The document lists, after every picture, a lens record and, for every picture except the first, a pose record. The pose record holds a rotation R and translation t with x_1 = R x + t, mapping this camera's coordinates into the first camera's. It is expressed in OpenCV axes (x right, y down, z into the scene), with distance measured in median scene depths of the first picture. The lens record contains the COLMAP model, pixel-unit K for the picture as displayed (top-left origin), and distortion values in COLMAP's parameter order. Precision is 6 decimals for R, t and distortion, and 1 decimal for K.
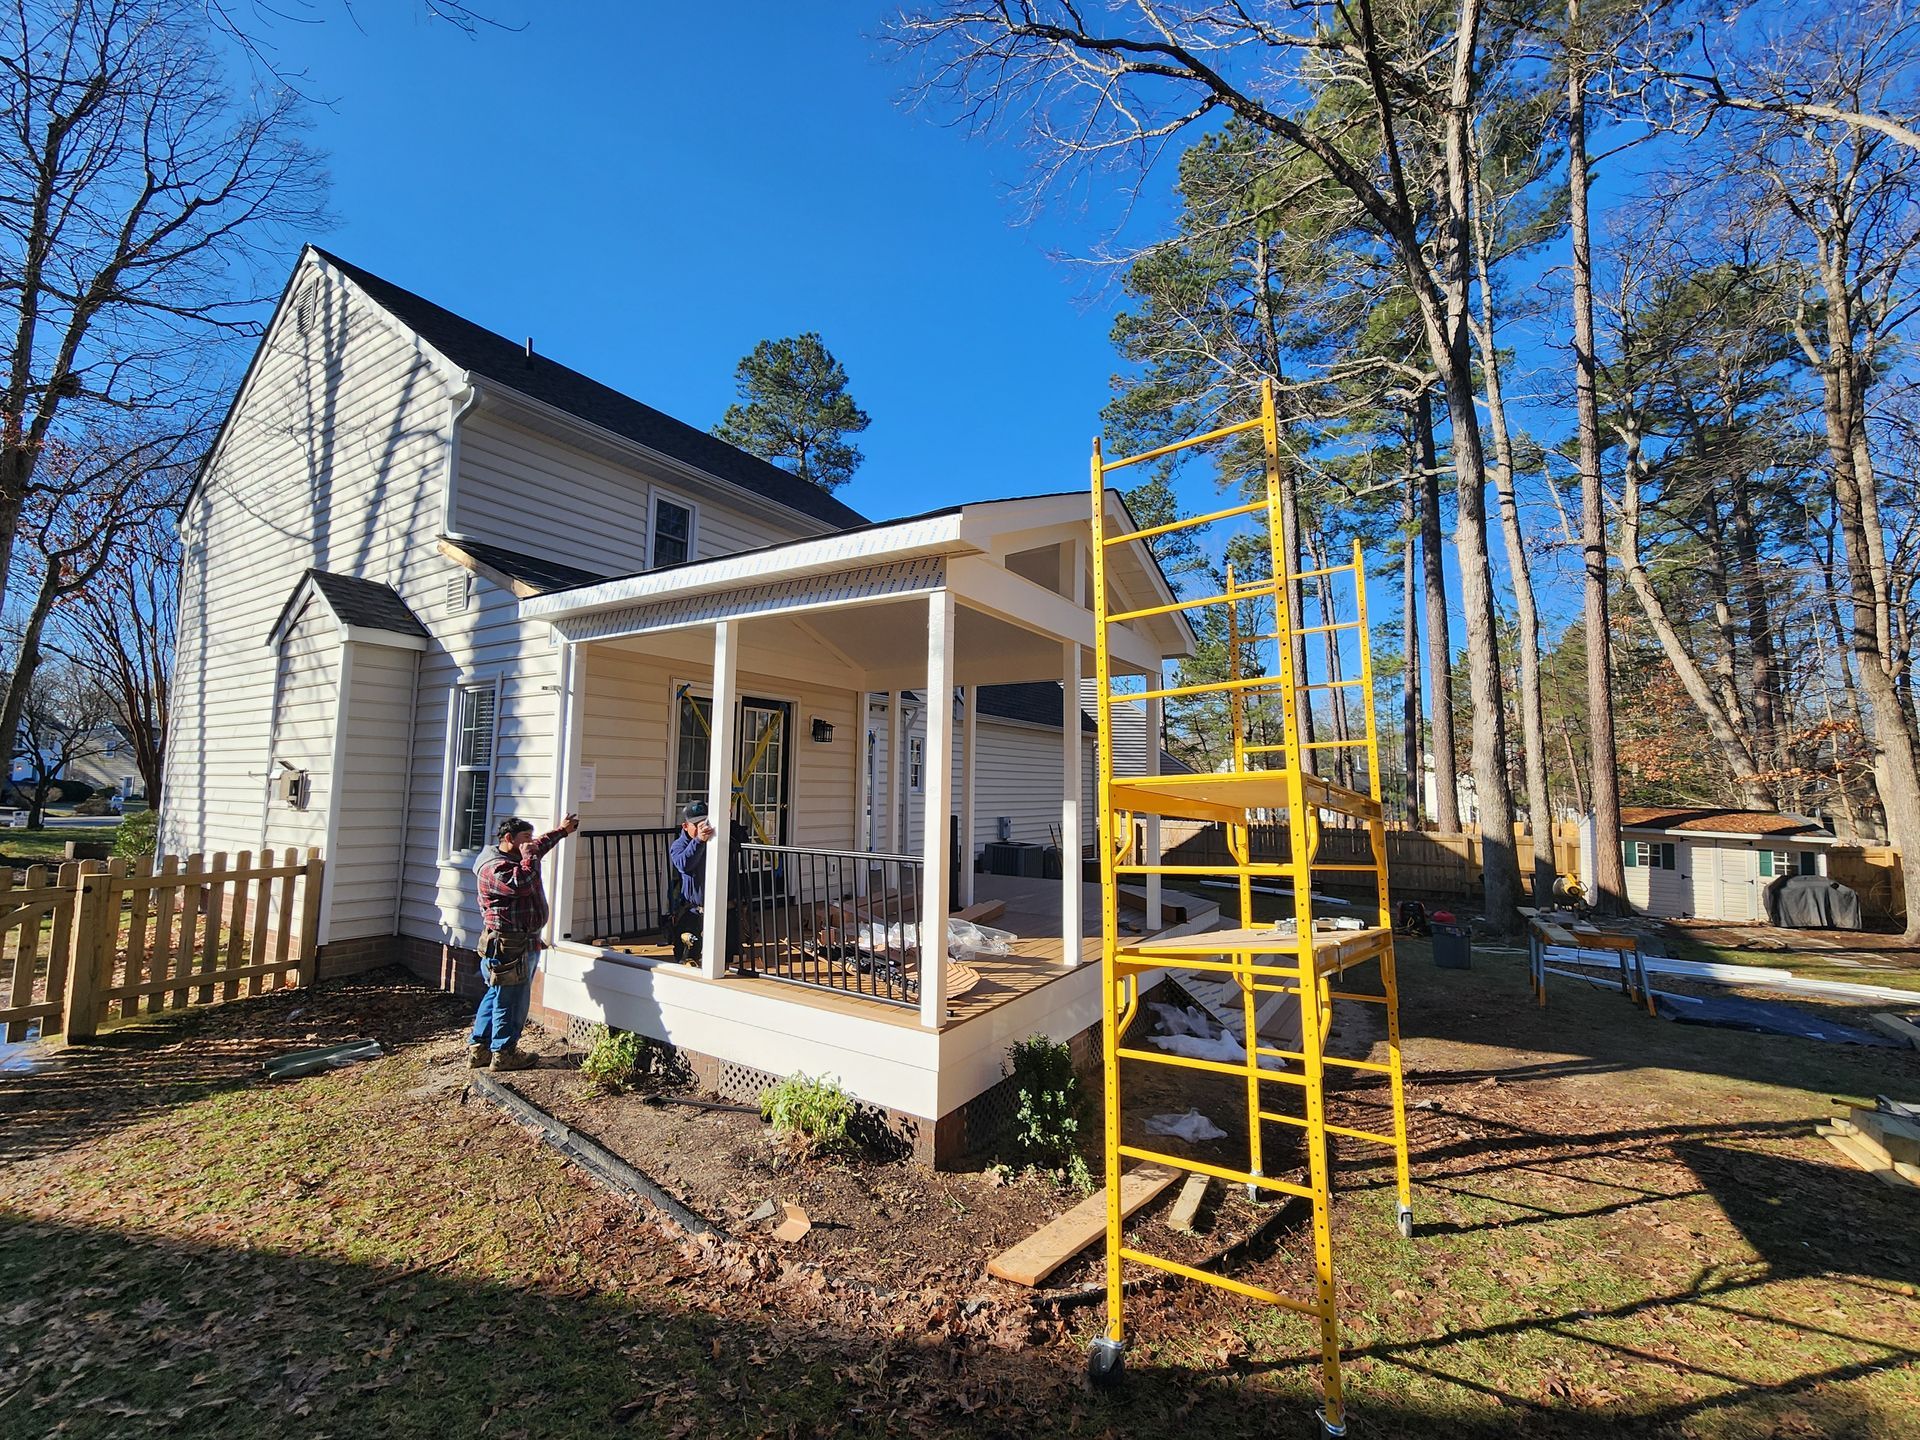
lens RADIAL K [[789.8, 0, 960.0], [0, 789.8, 720.0], [0, 0, 1]] dist [0.000019, 0.000564]
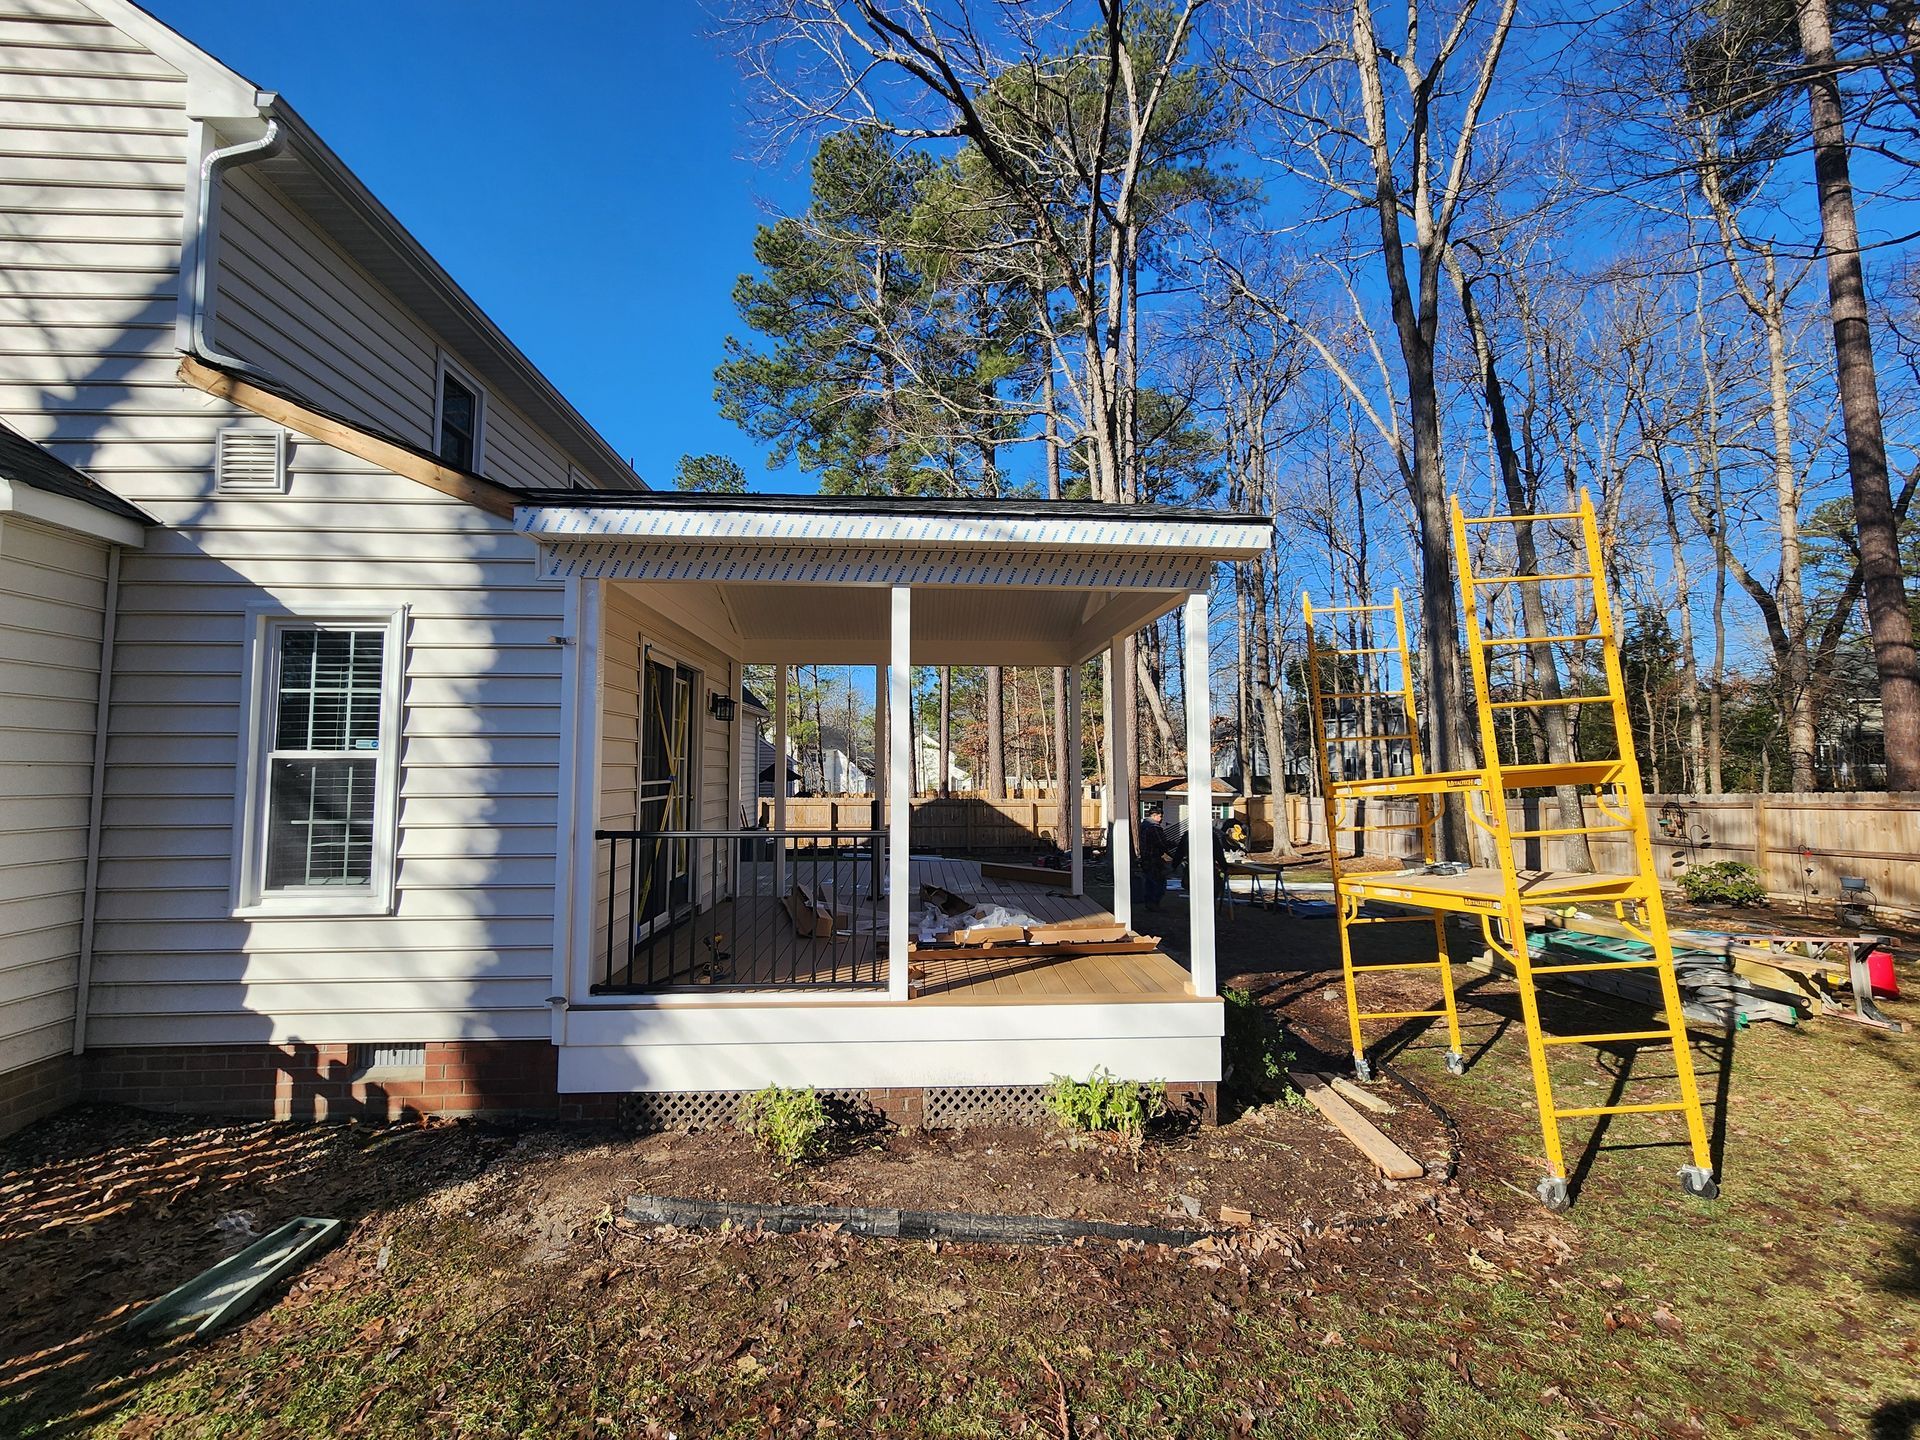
lens RADIAL K [[773.6, 0, 960.0], [0, 773.6, 720.0], [0, 0, 1]] dist [-0.000649, 0.000044]
pose [[0.814631, 0.024195, 0.579475, -0.457836], [-0.044450, 0.998795, 0.020786, -0.000710], [-0.578274, -0.042691, 0.814725, 0.177554]]
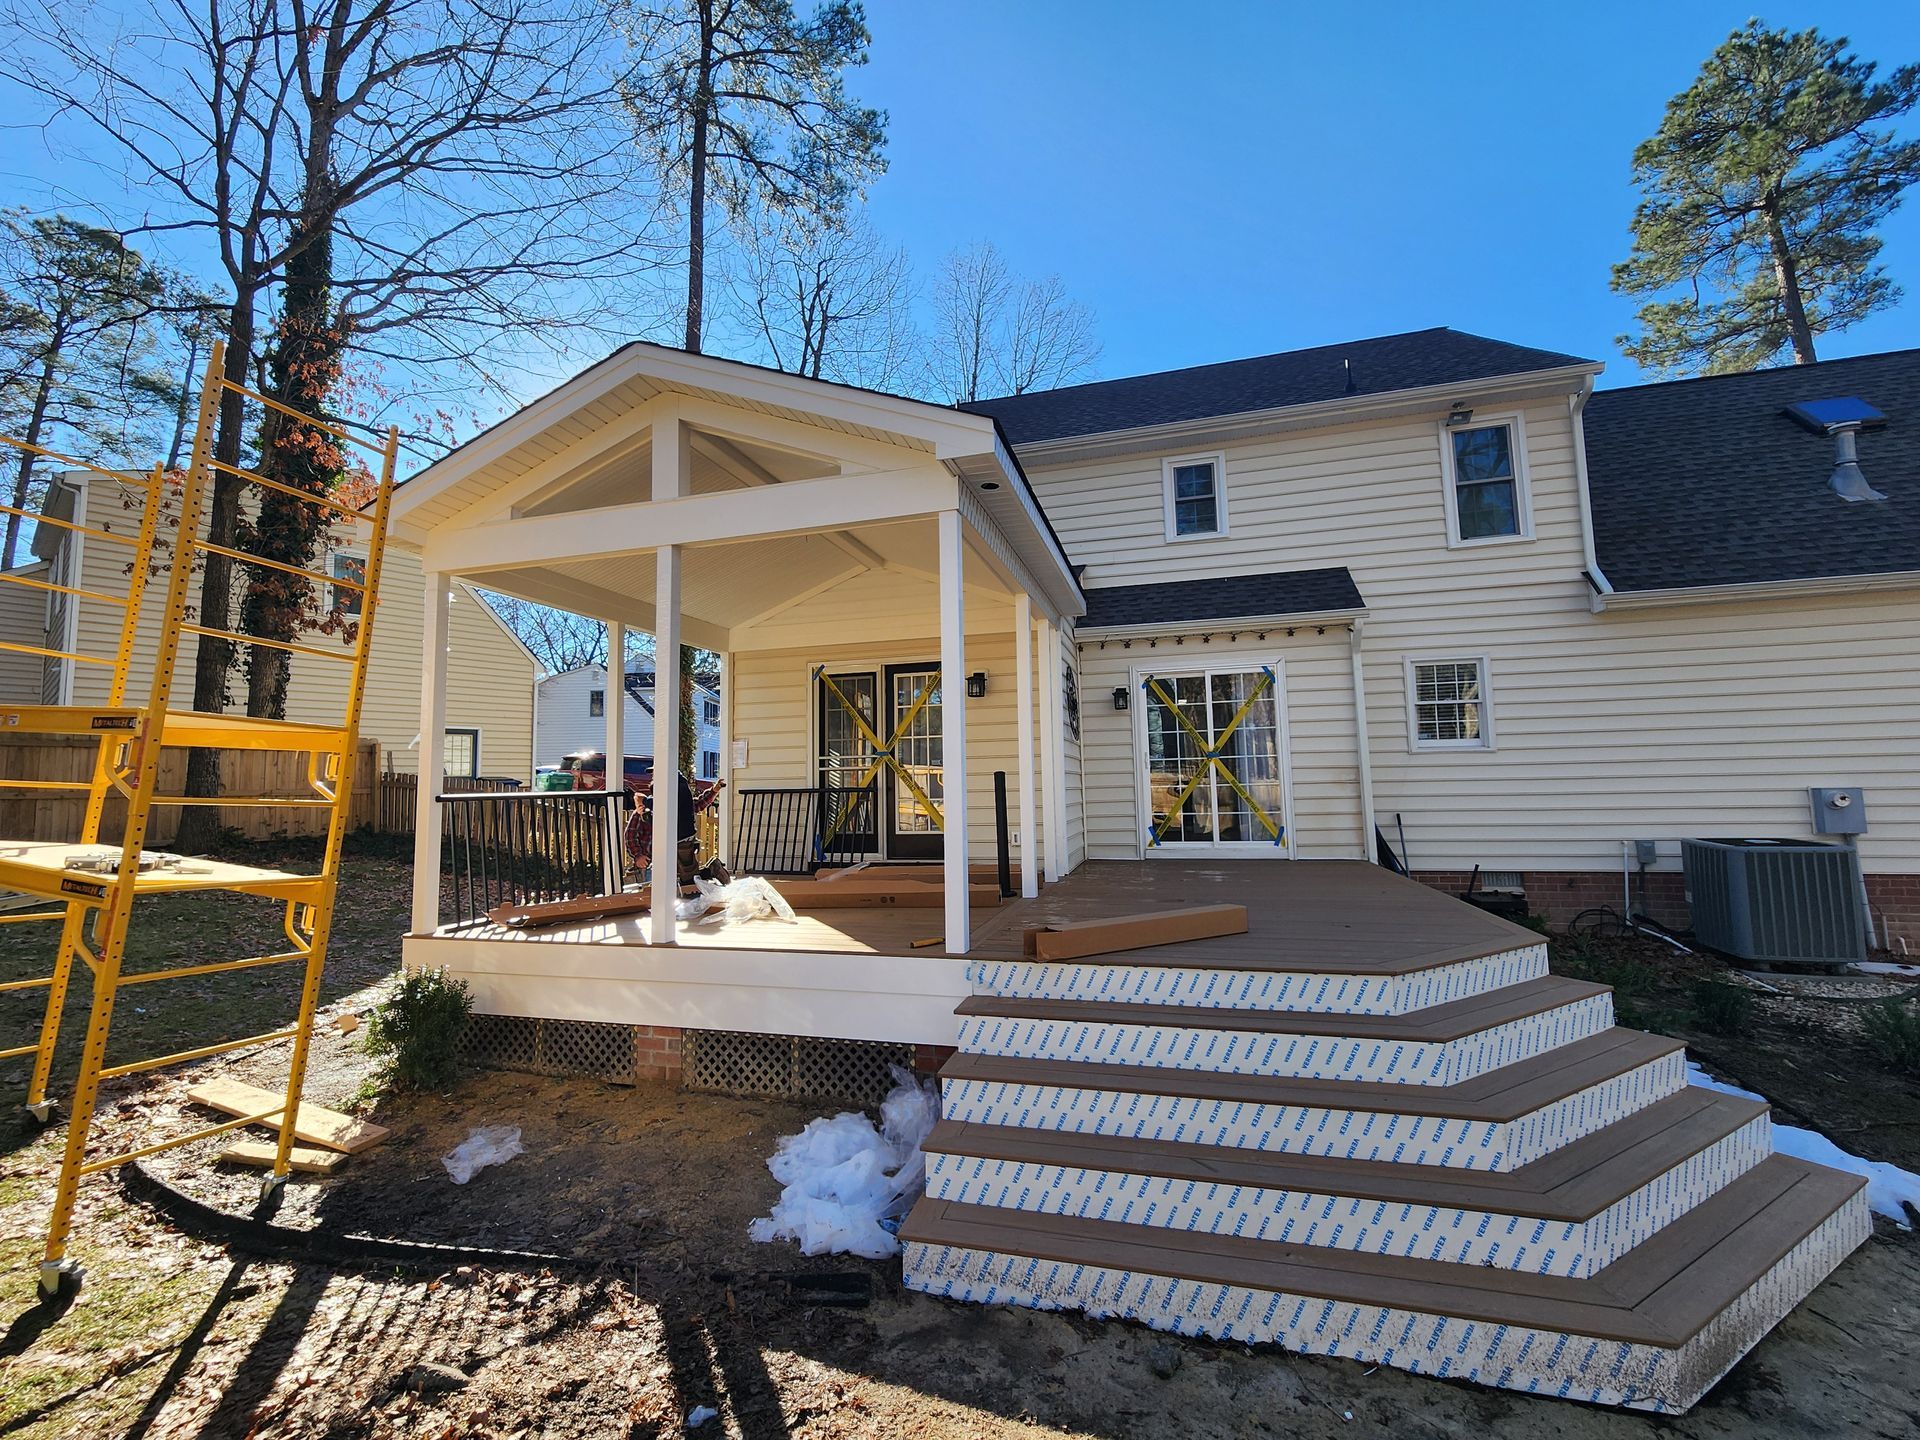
lens RADIAL K [[789.8, 0, 960.0], [0, 789.8, 720.0], [0, 0, 1]] dist [0.000019, 0.000564]
pose [[0.285331, -0.100634, -0.953131, 0.693478], [0.106677, 0.991628, -0.072763, 0.120192], [0.952474, -0.080915, 0.293677, 0.728154]]
